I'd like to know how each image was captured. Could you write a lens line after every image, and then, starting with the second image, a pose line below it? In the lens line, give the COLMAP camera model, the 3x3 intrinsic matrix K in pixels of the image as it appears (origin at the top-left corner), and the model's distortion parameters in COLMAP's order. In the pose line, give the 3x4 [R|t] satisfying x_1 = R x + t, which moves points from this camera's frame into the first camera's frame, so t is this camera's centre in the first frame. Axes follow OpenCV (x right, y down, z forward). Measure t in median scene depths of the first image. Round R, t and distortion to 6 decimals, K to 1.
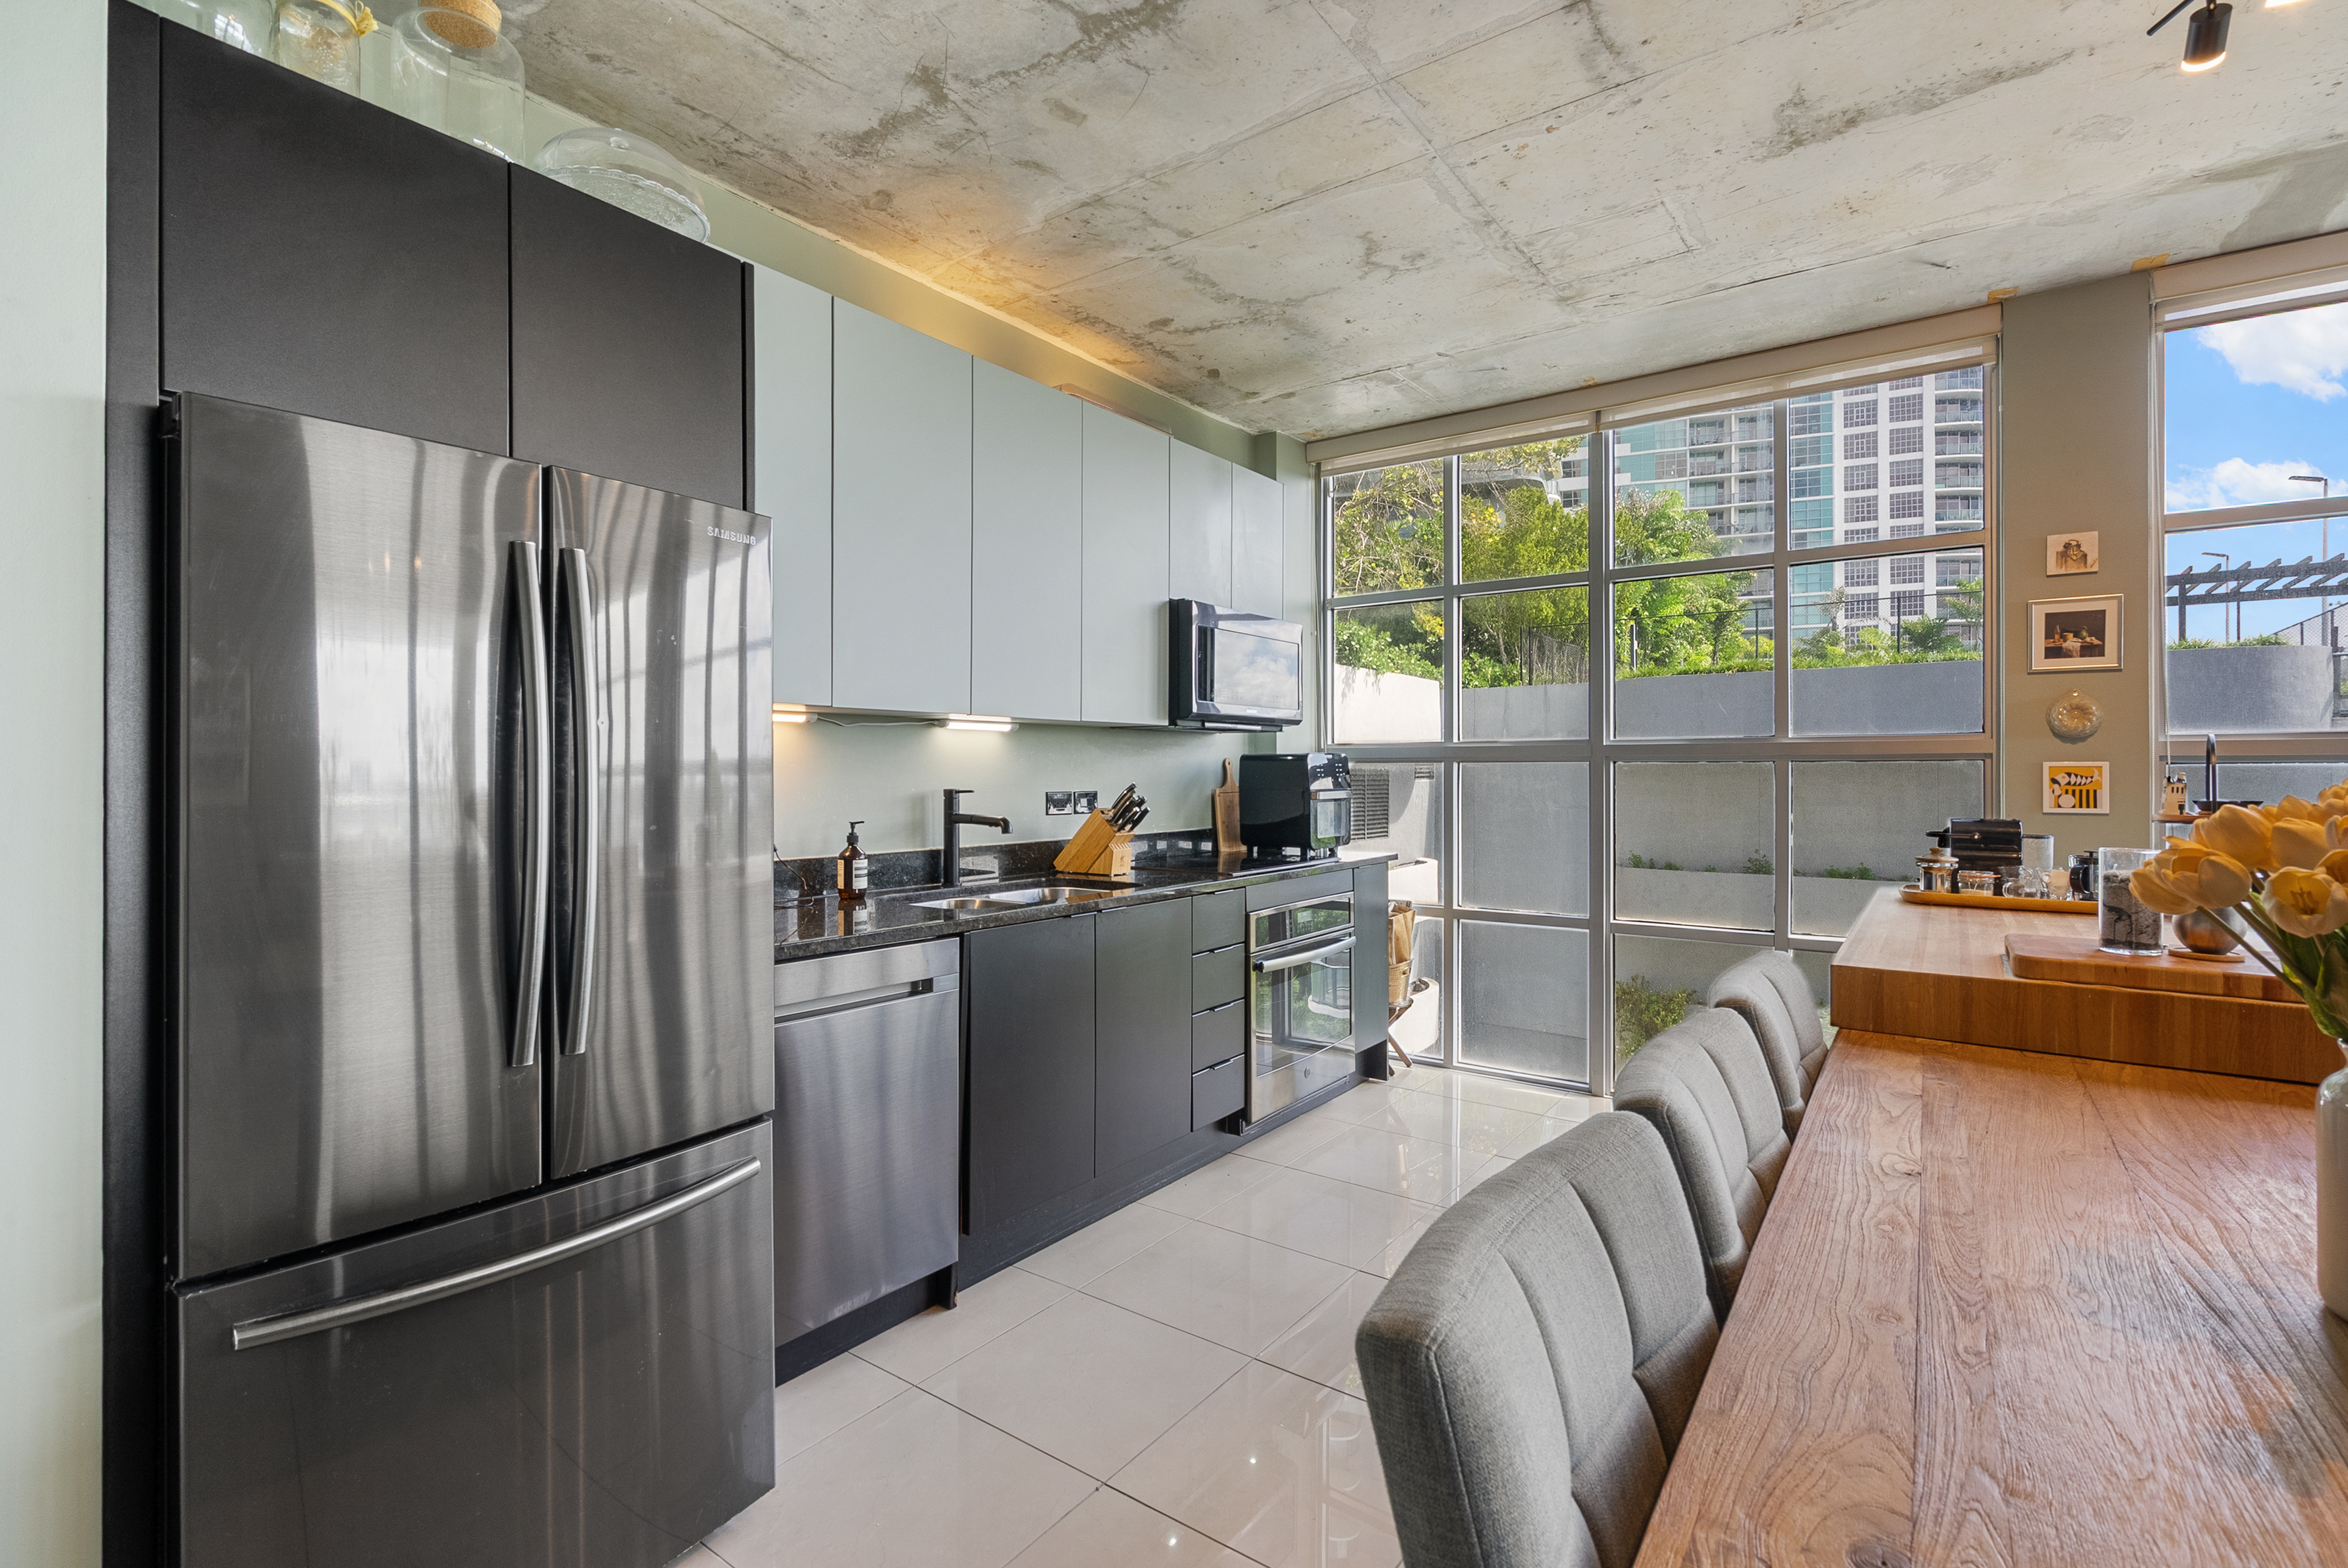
lens RADIAL K [[1073.1, 0, 1175.1], [0, 1073.1, 767.9], [0, 0, 1]] dist [0.000333, 0.001569]
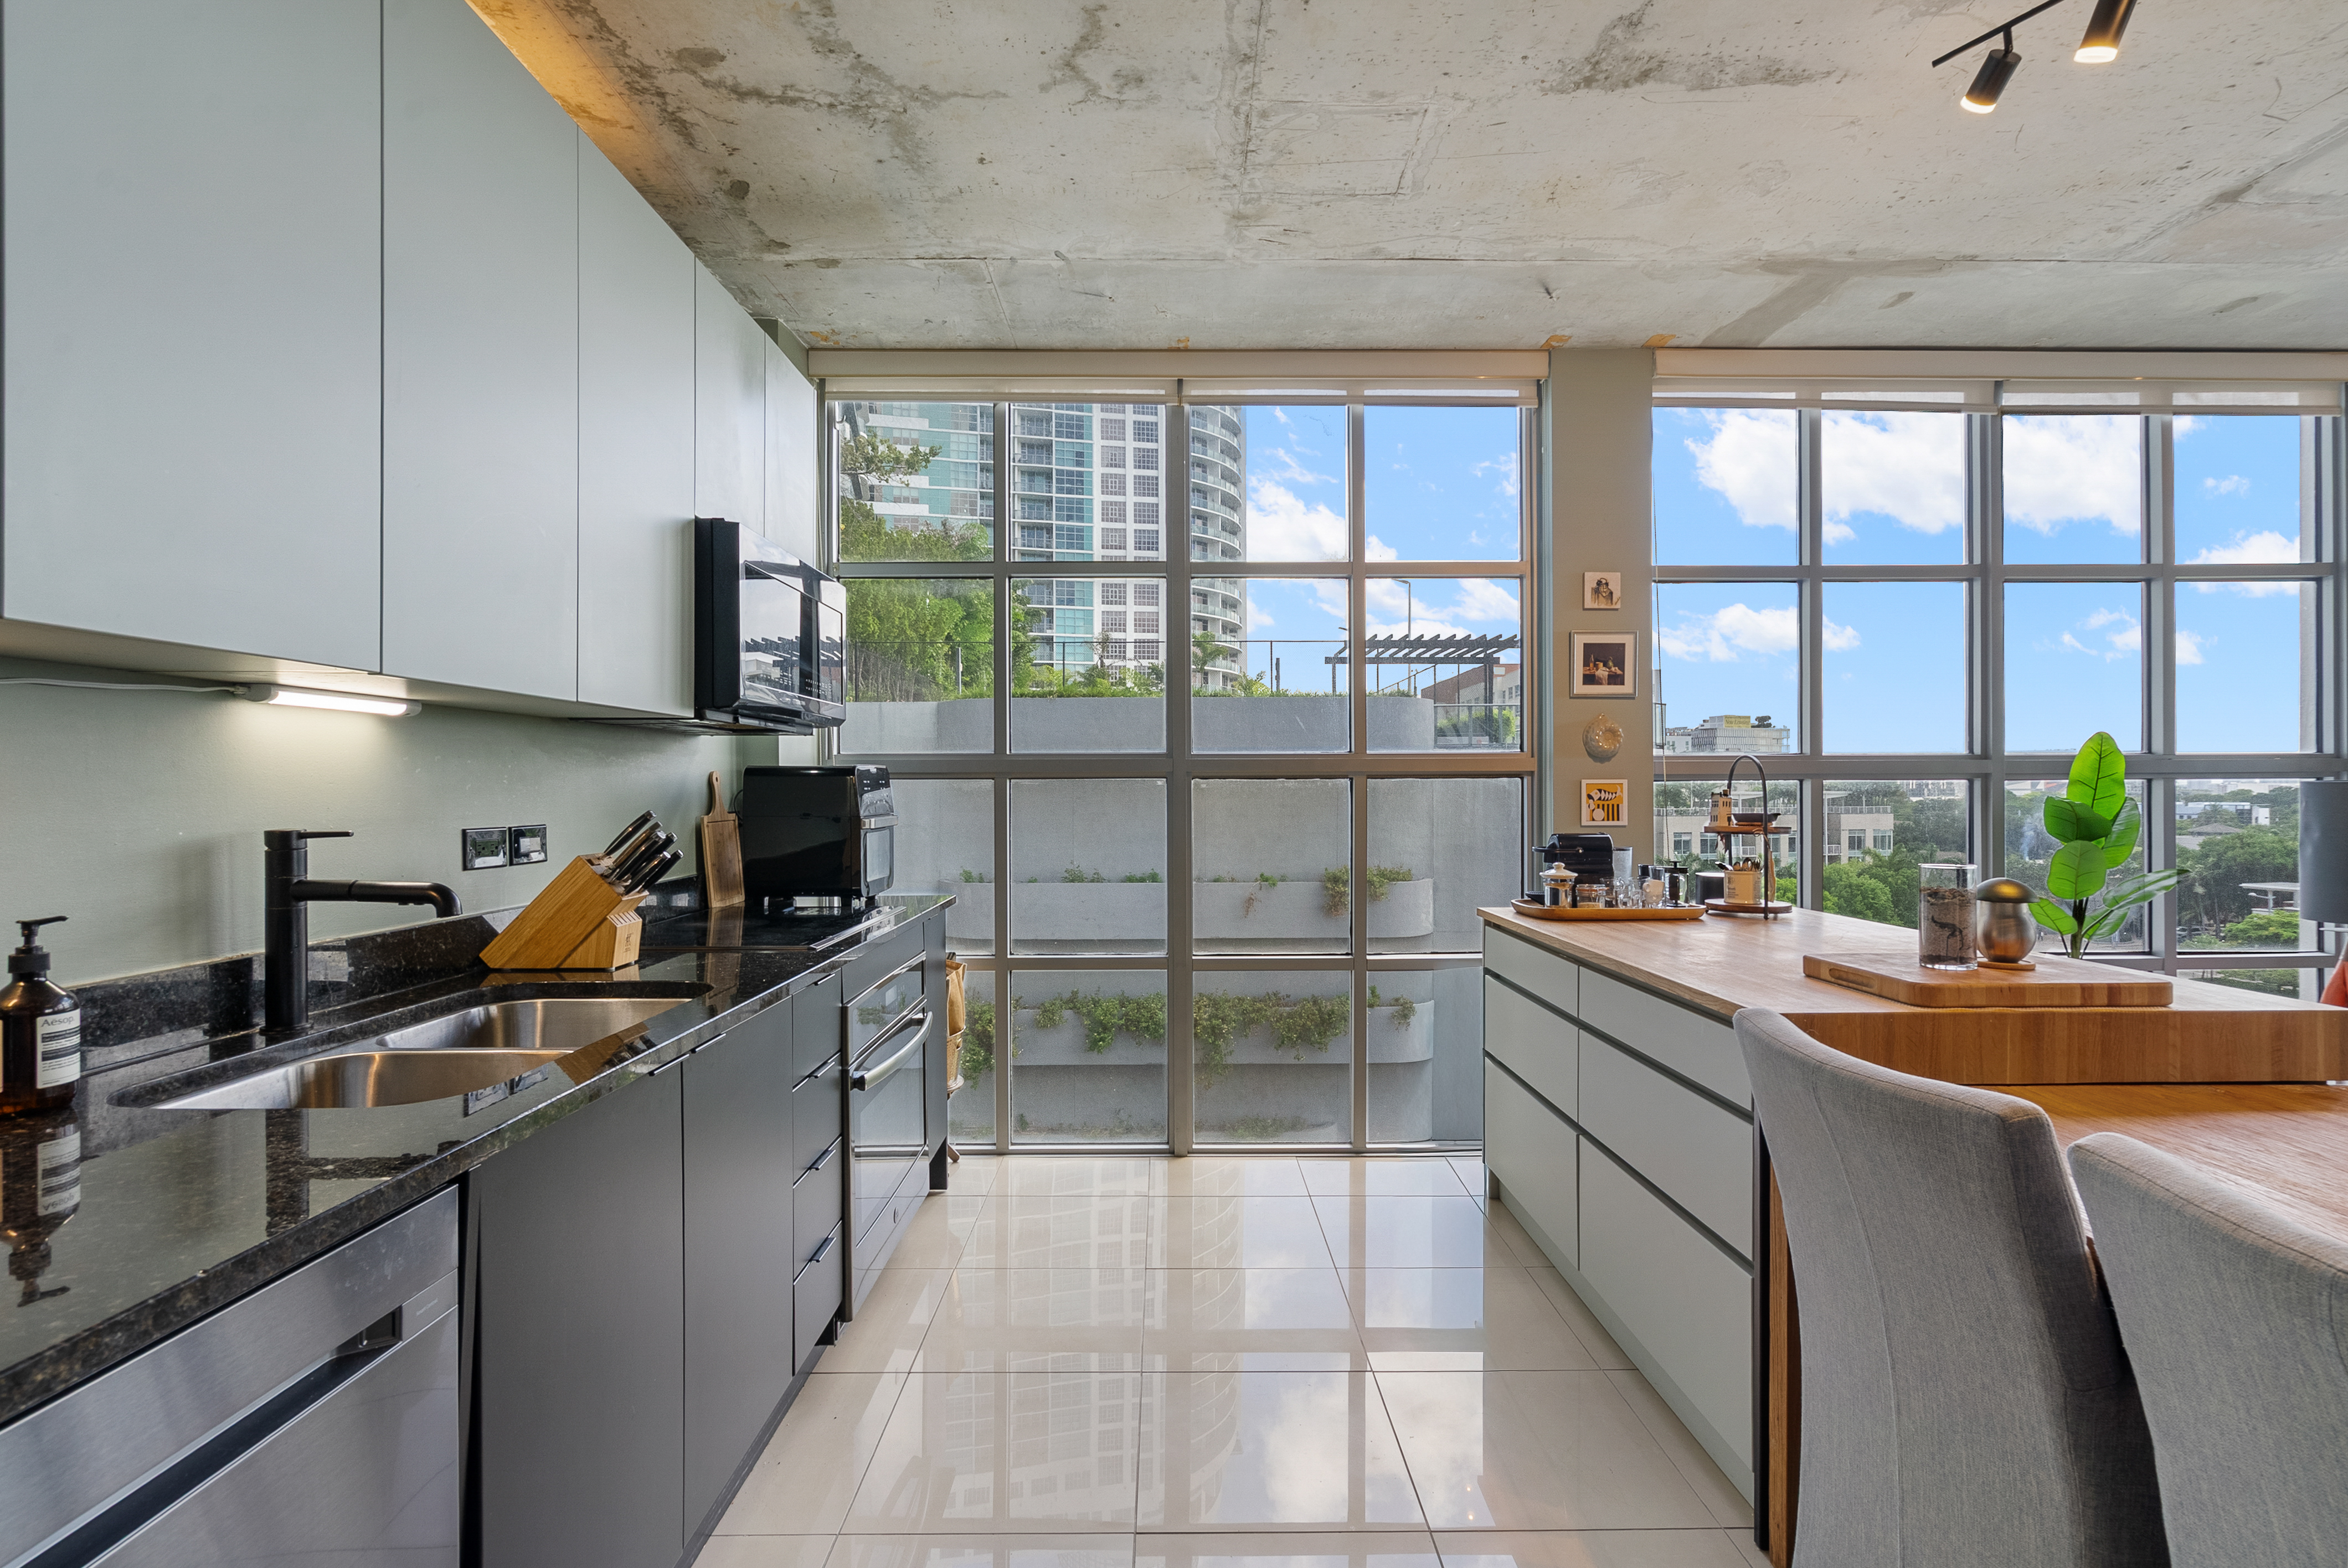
lens RADIAL K [[1073.1, 0, 1177.9], [0, 1073.1, 792.3], [0, 0, 1]] dist [0.000333, 0.001569]
pose [[0.803422, -0.005230, 0.595387, -0.169446], [0.001886, 0.999979, 0.006239, 0.000365], [-0.595407, -0.003890, 0.803415, 0.364607]]
